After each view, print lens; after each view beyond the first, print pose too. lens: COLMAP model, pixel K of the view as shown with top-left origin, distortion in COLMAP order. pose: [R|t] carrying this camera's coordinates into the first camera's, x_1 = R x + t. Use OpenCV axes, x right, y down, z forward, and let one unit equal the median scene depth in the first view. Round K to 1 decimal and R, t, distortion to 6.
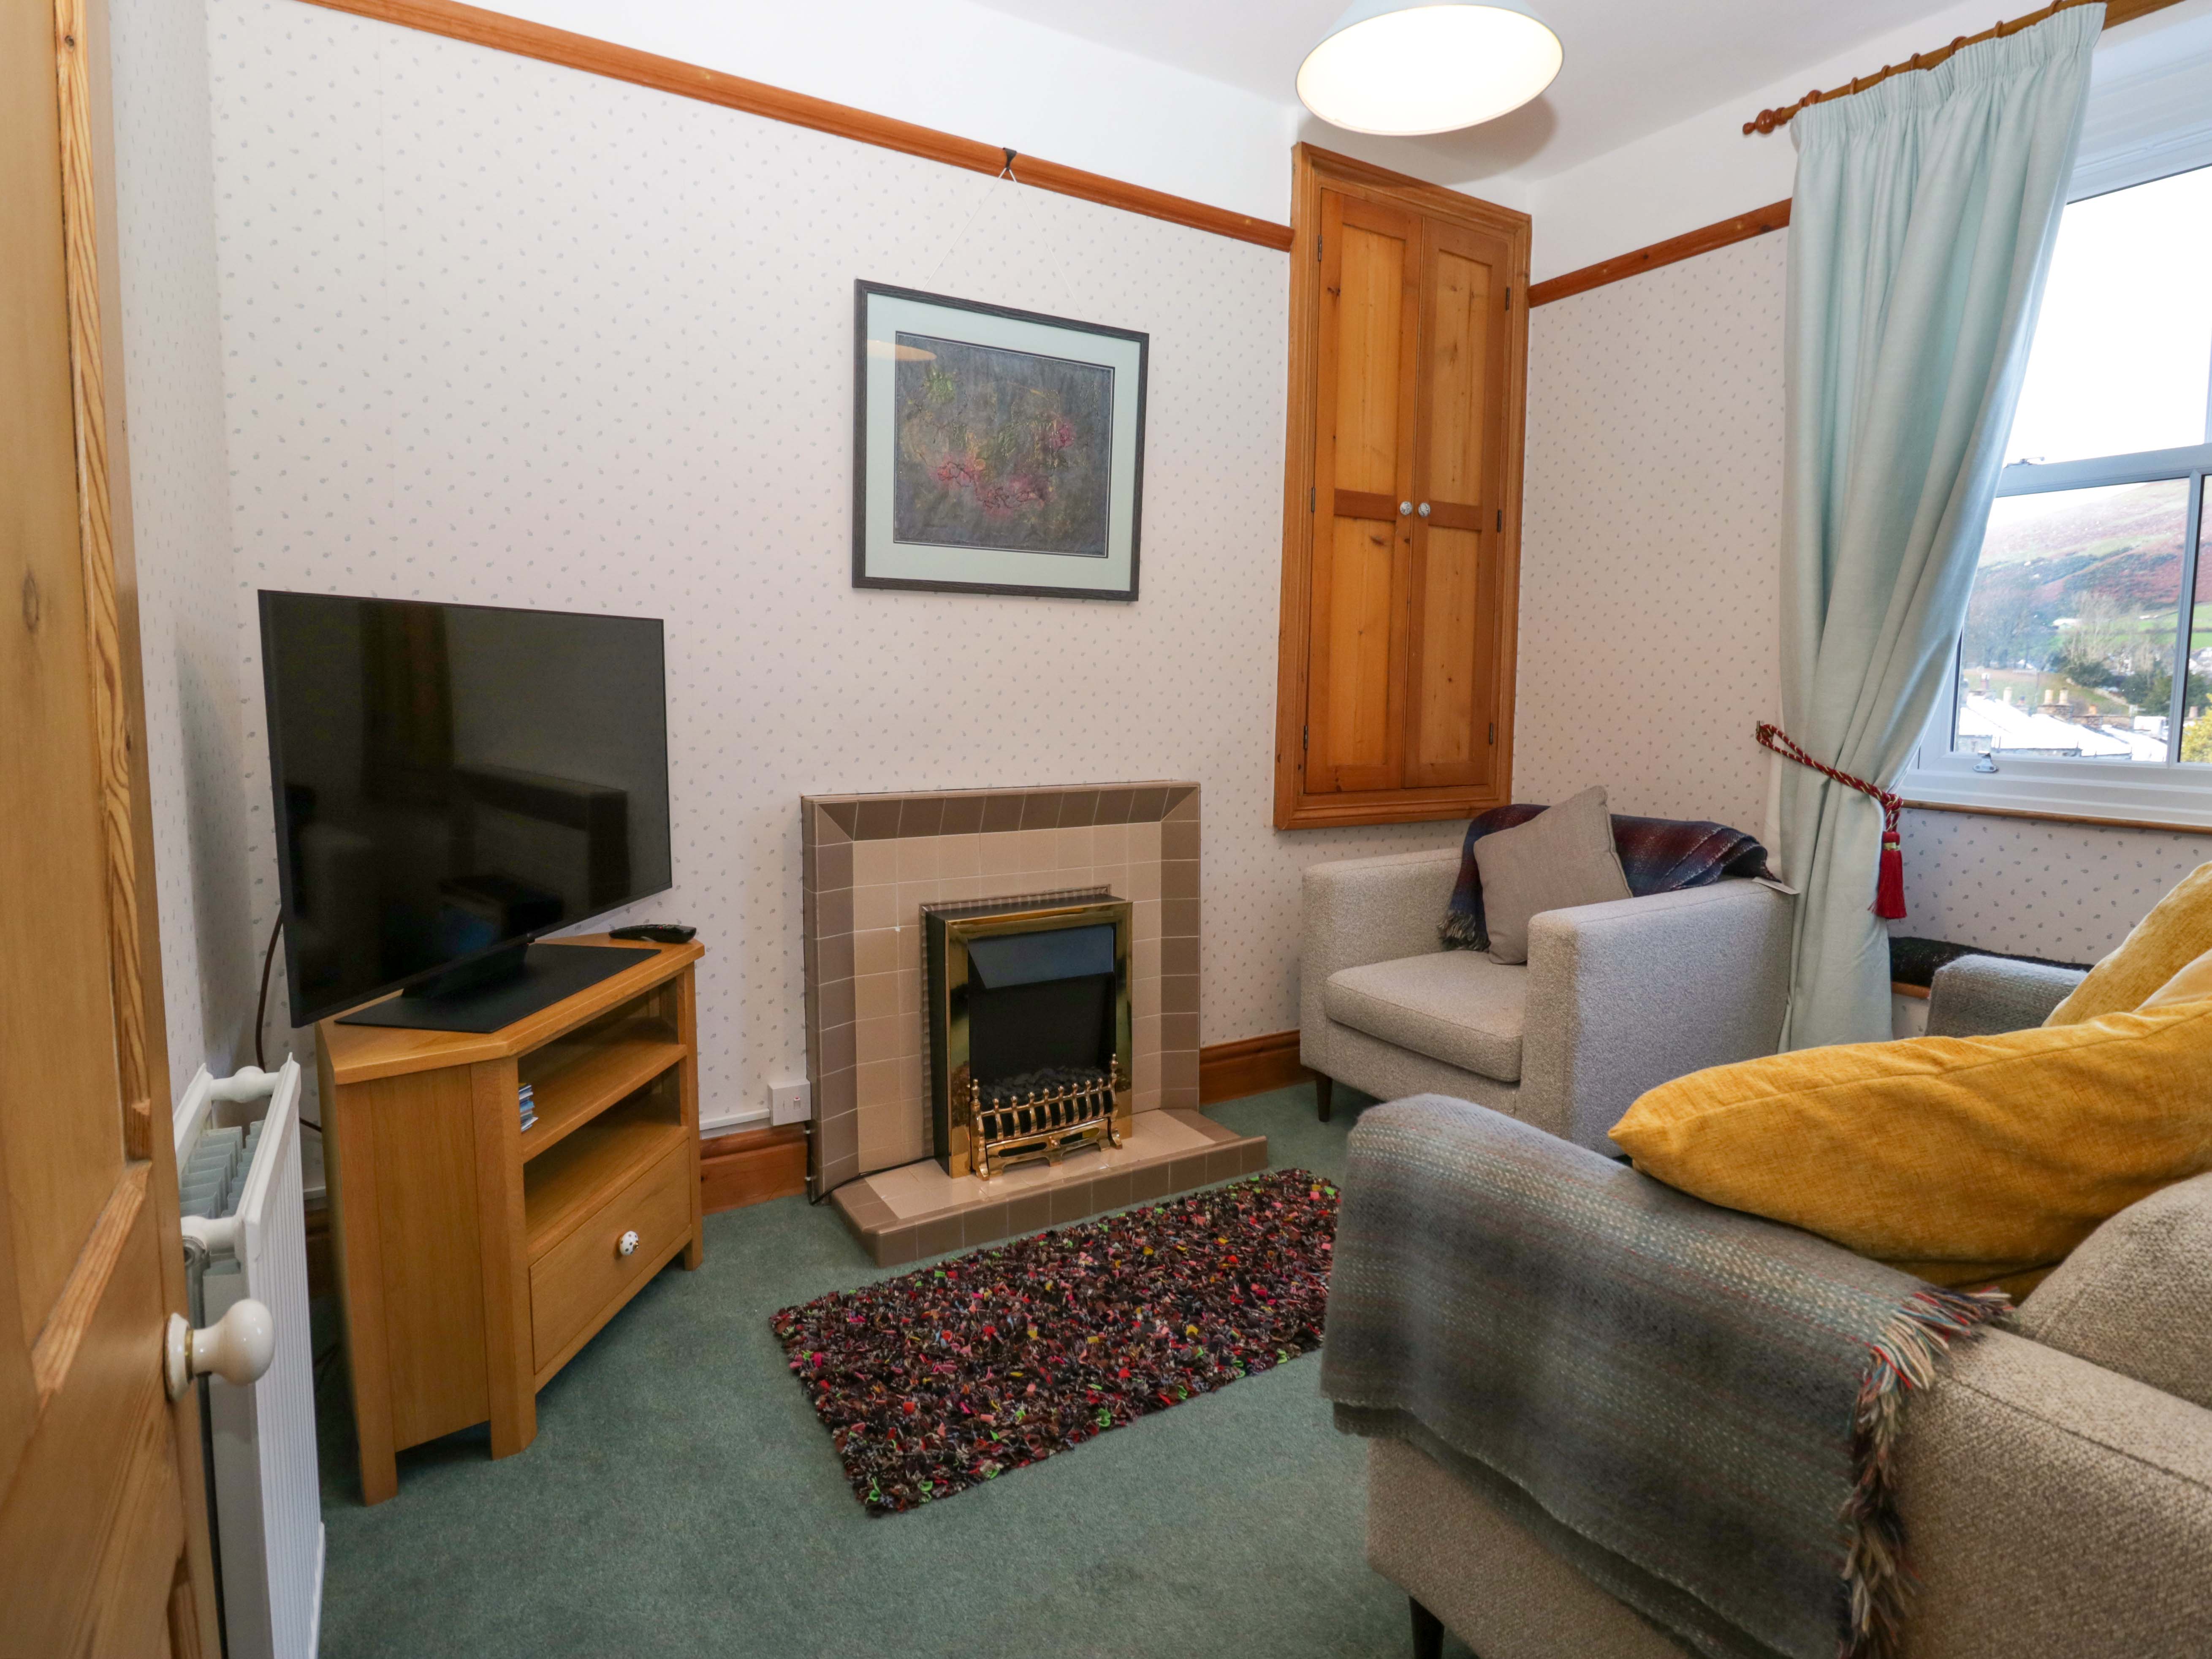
lens RADIAL K [[1156.4, 0, 1112.0], [0, 1156.4, 811.2], [0, 0, 1]] dist [-0.014282, -0.002617]
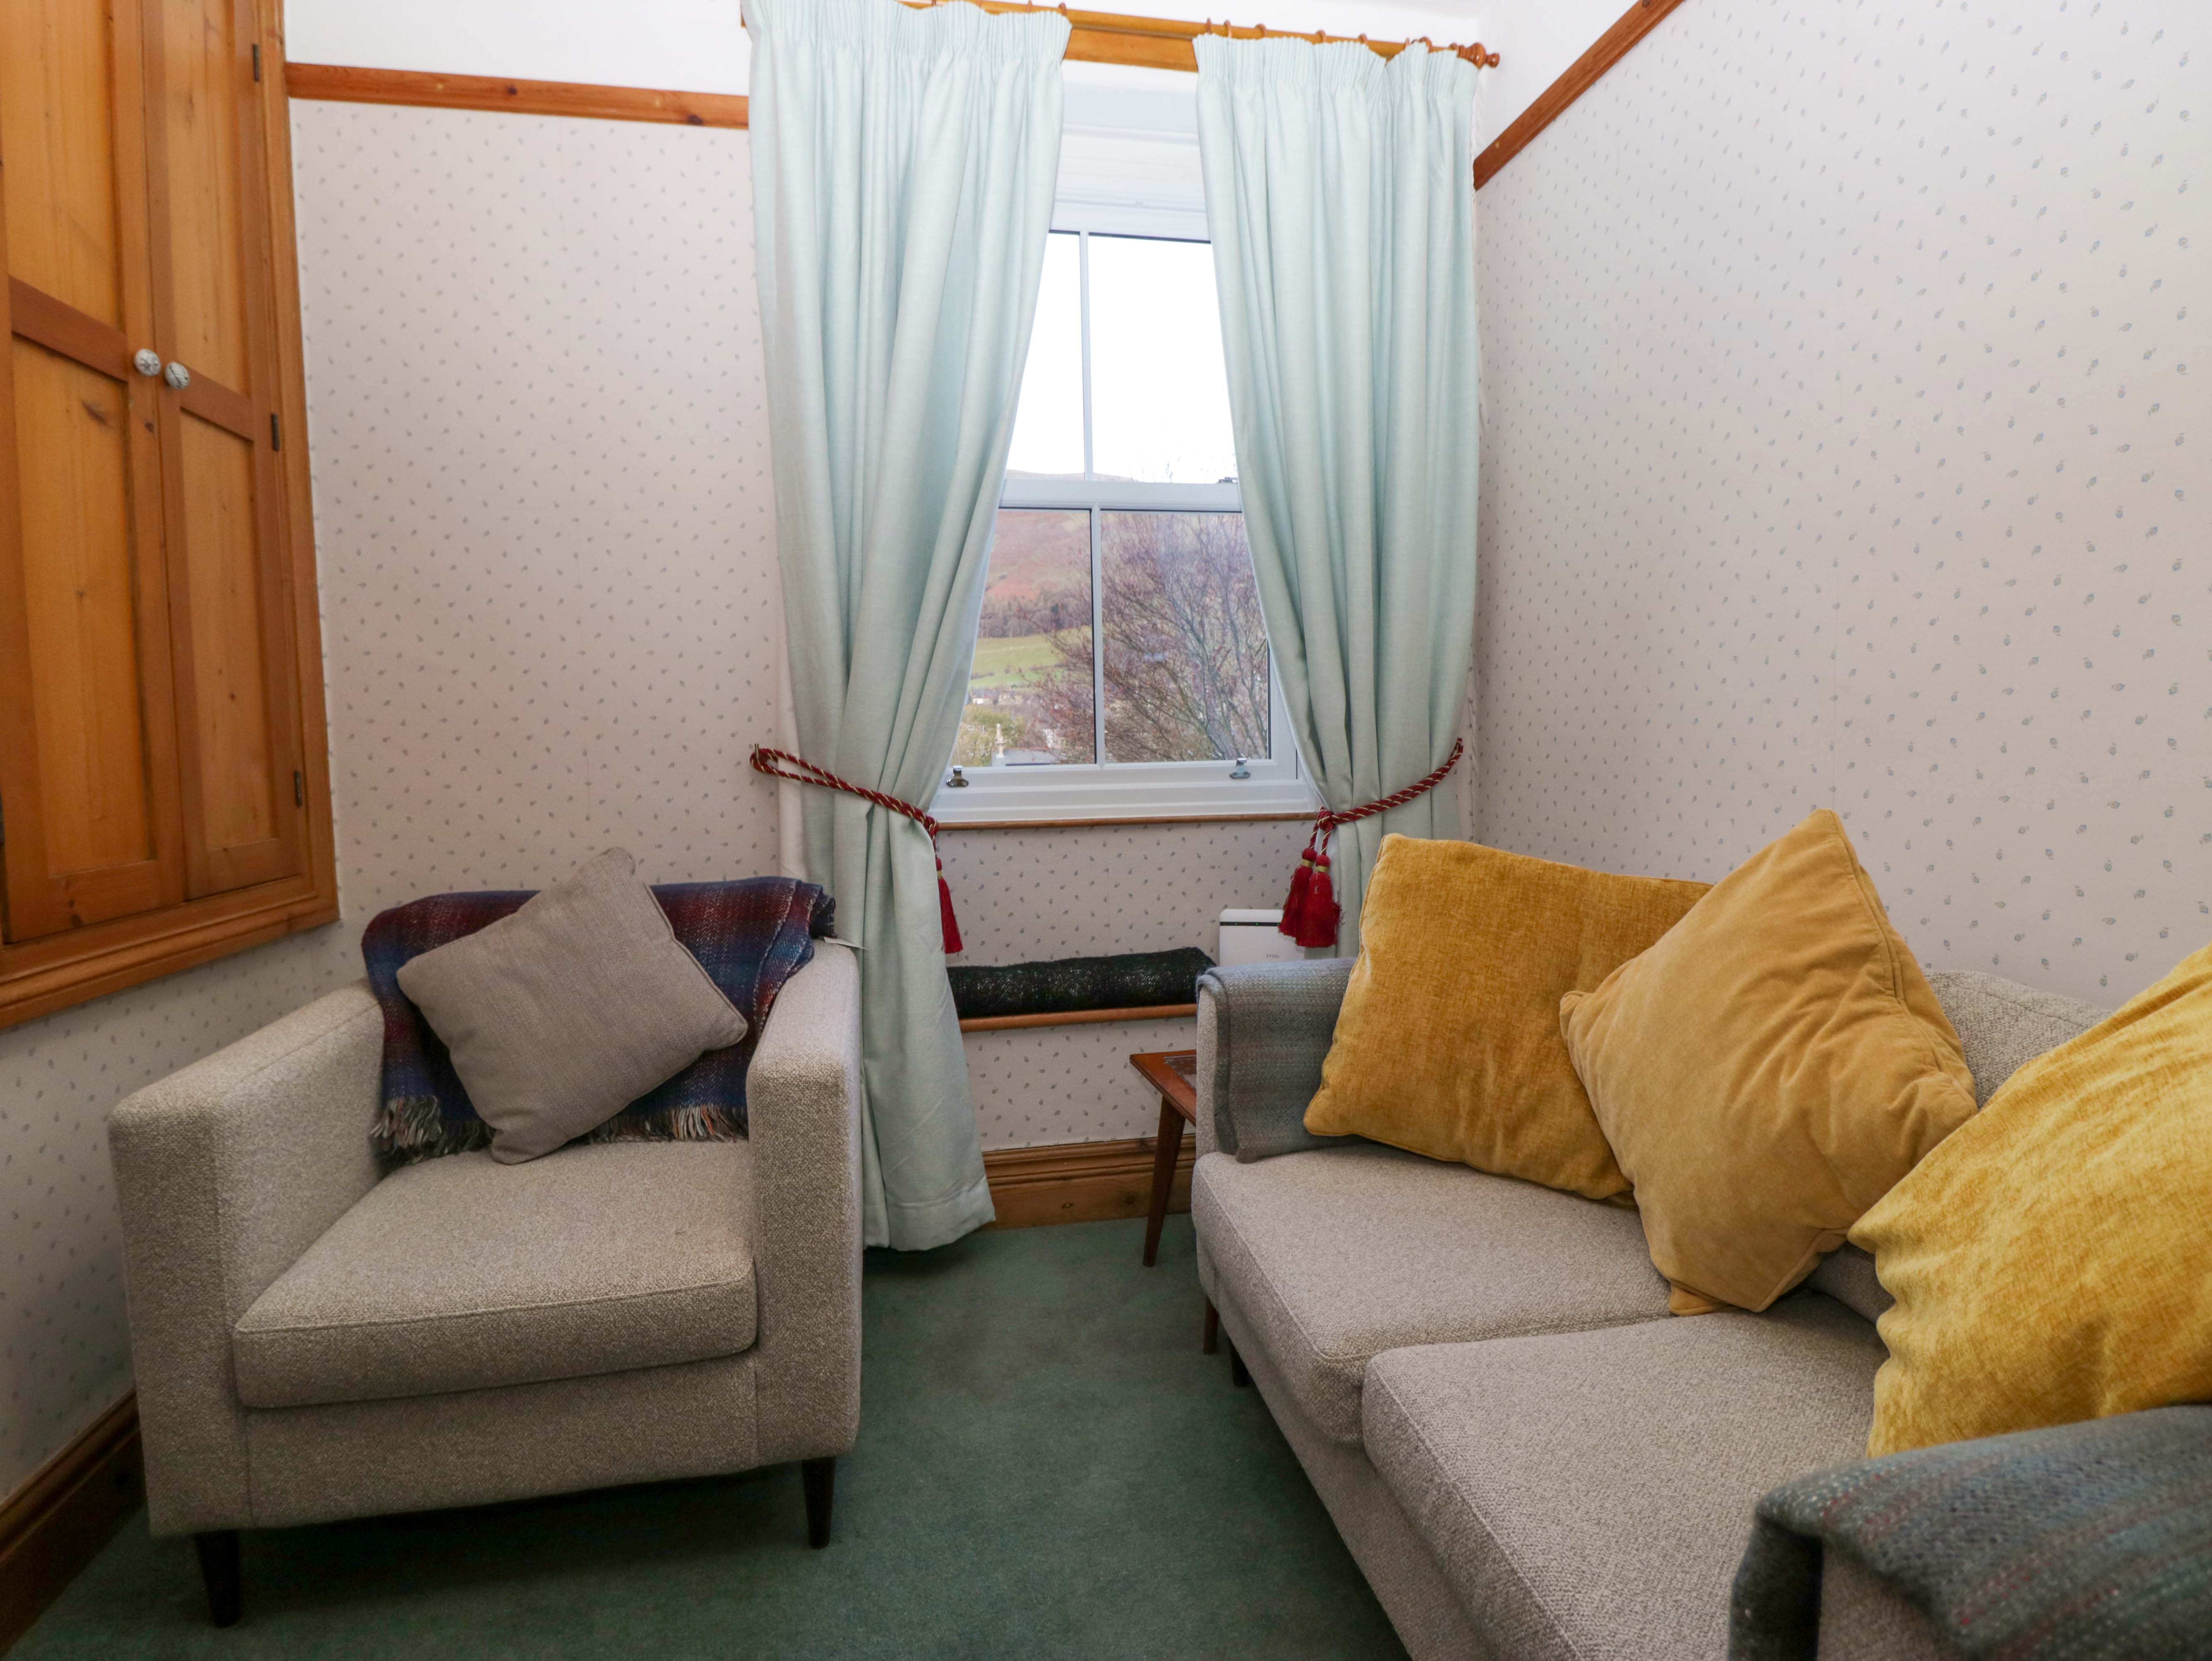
lens RADIAL K [[1156.5, 0, 1128.1], [0, 1156.5, 803.6], [0, 0, 1]] dist [-0.014282, -0.002617]
pose [[0.328427, -0.076098, 0.941459, -0.117997], [0.123238, 0.991681, 0.037166, -0.038578], [-0.936455, 0.103817, 0.335073, 0.534431]]
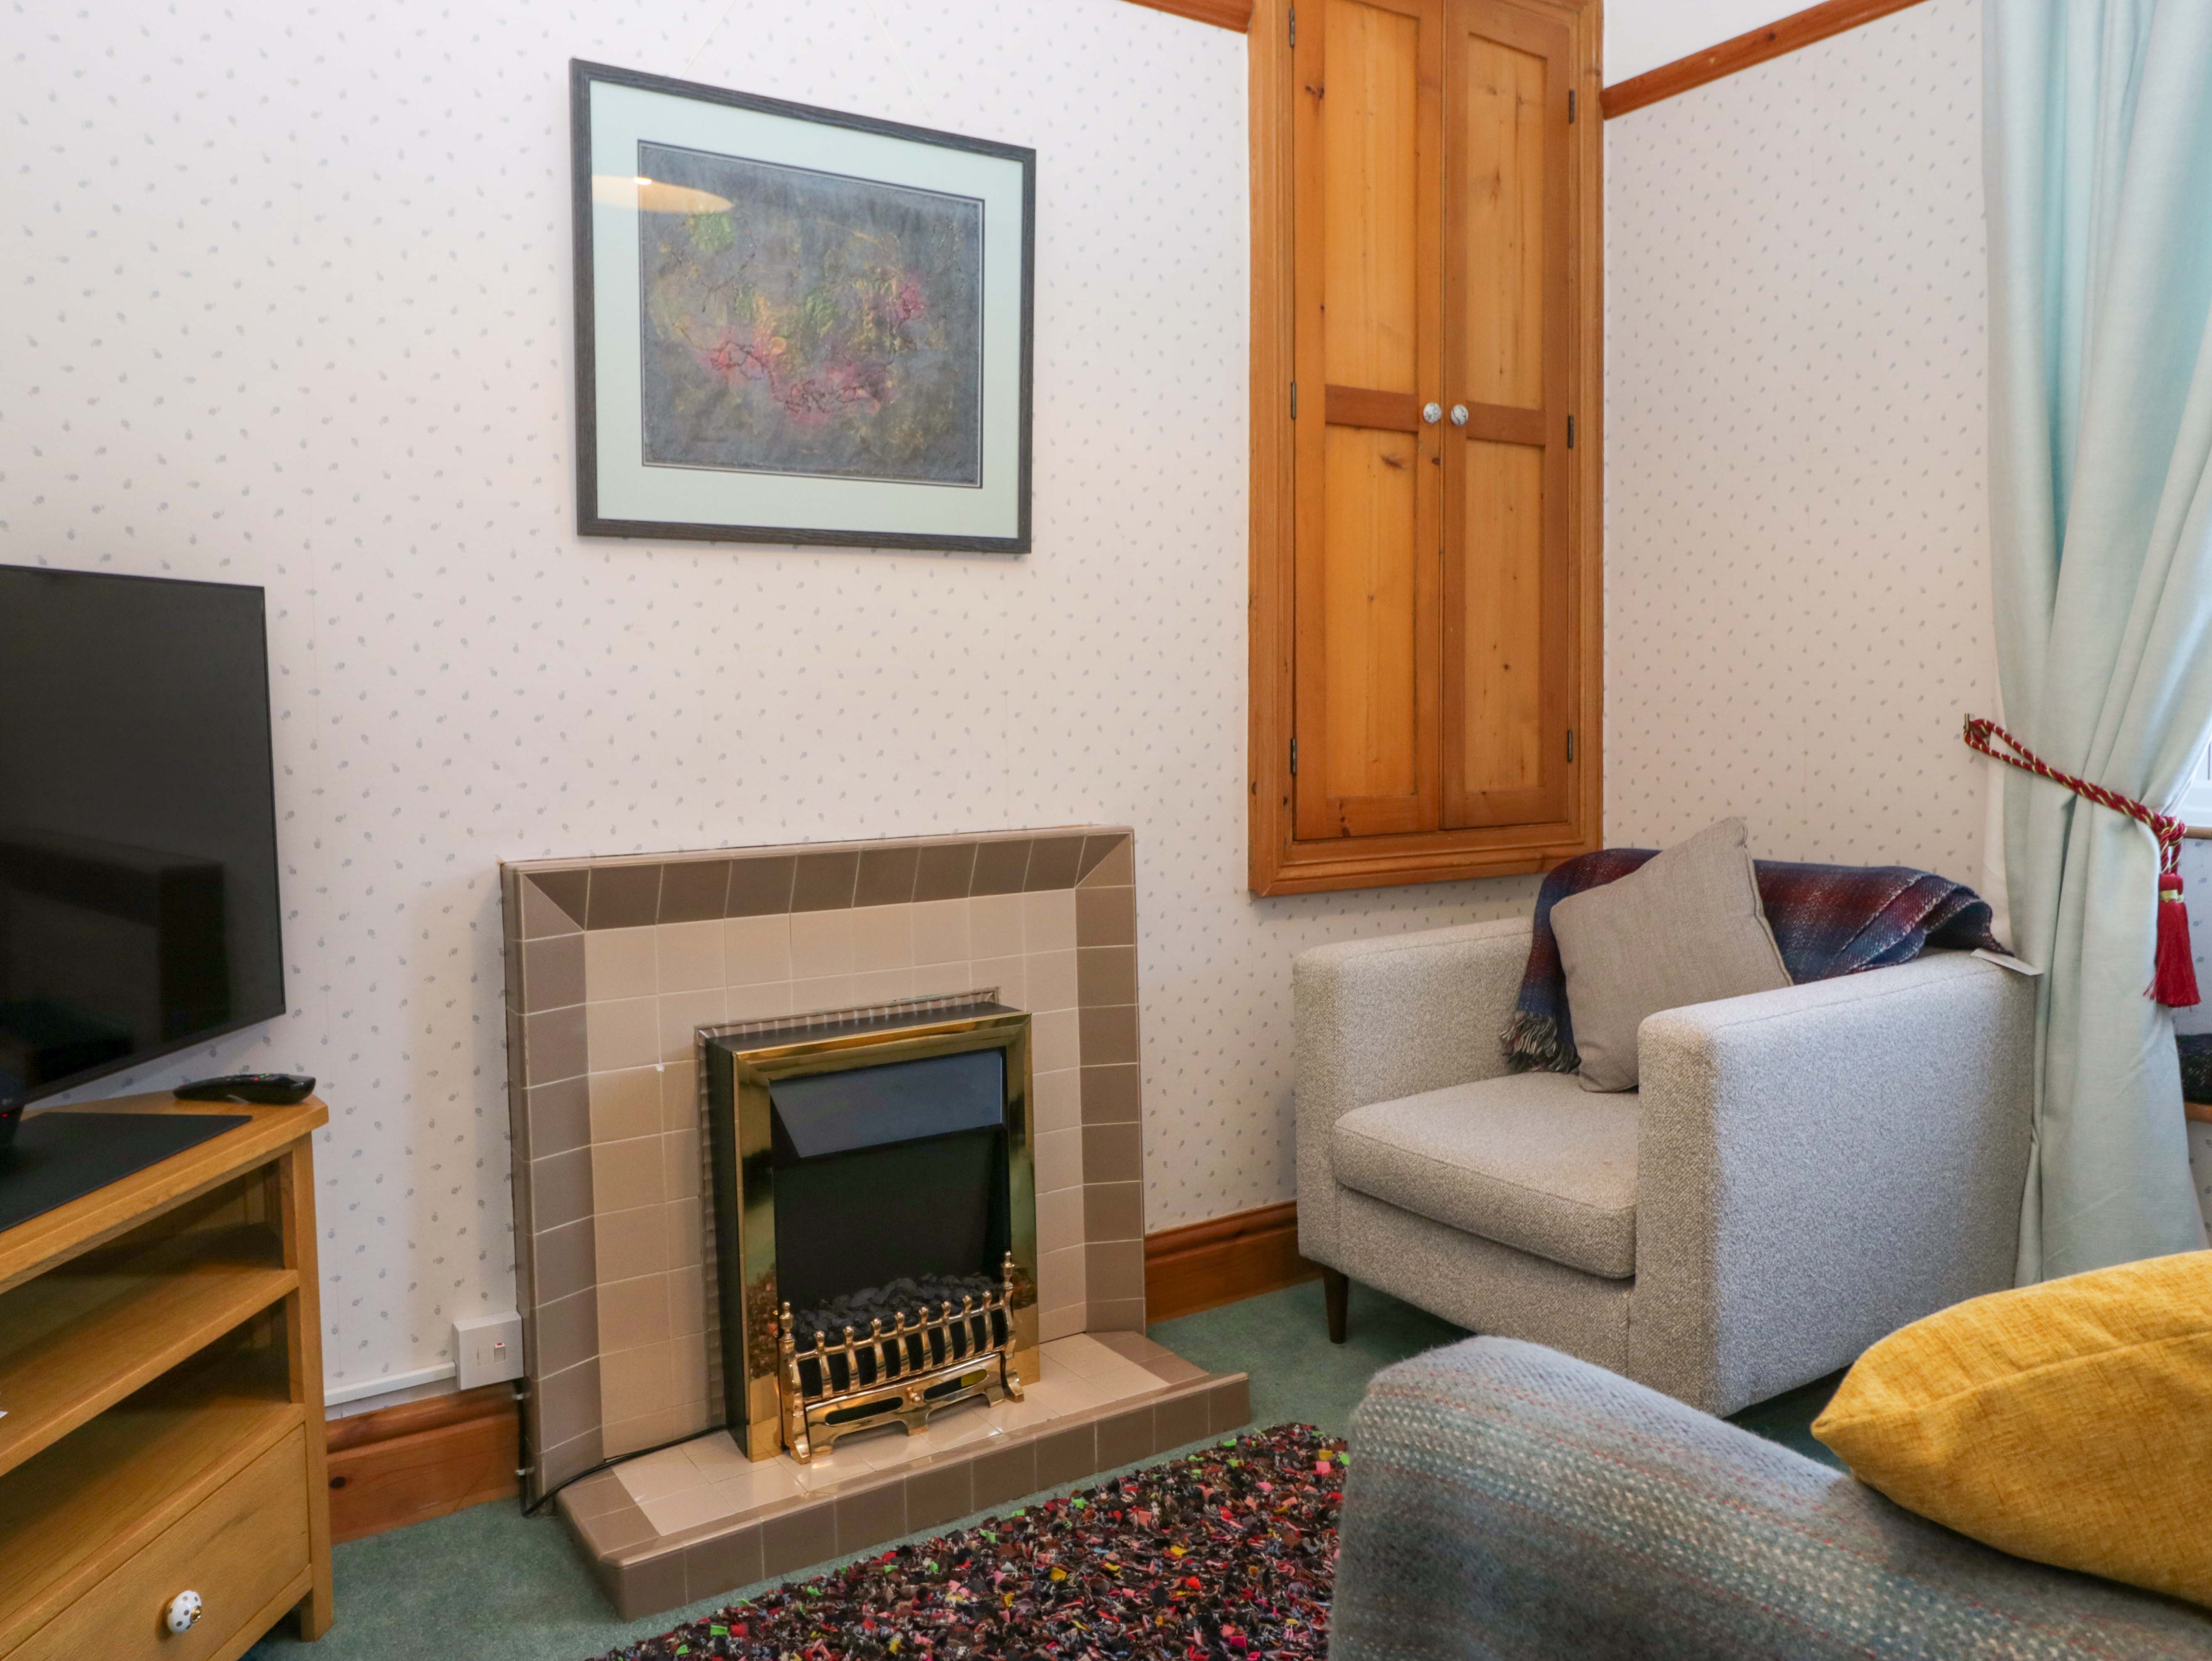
lens RADIAL K [[1620.8, 0, 1109.4], [0, 1620.8, 821.9], [0, 0, 1]] dist [-0.002629, -0.006980]
pose [[0.998921, -0.024951, 0.039175, 0.029123], [0.026362, 0.999007, -0.035914, 0.004920], [-0.038240, 0.036908, 0.998587, 0.090821]]
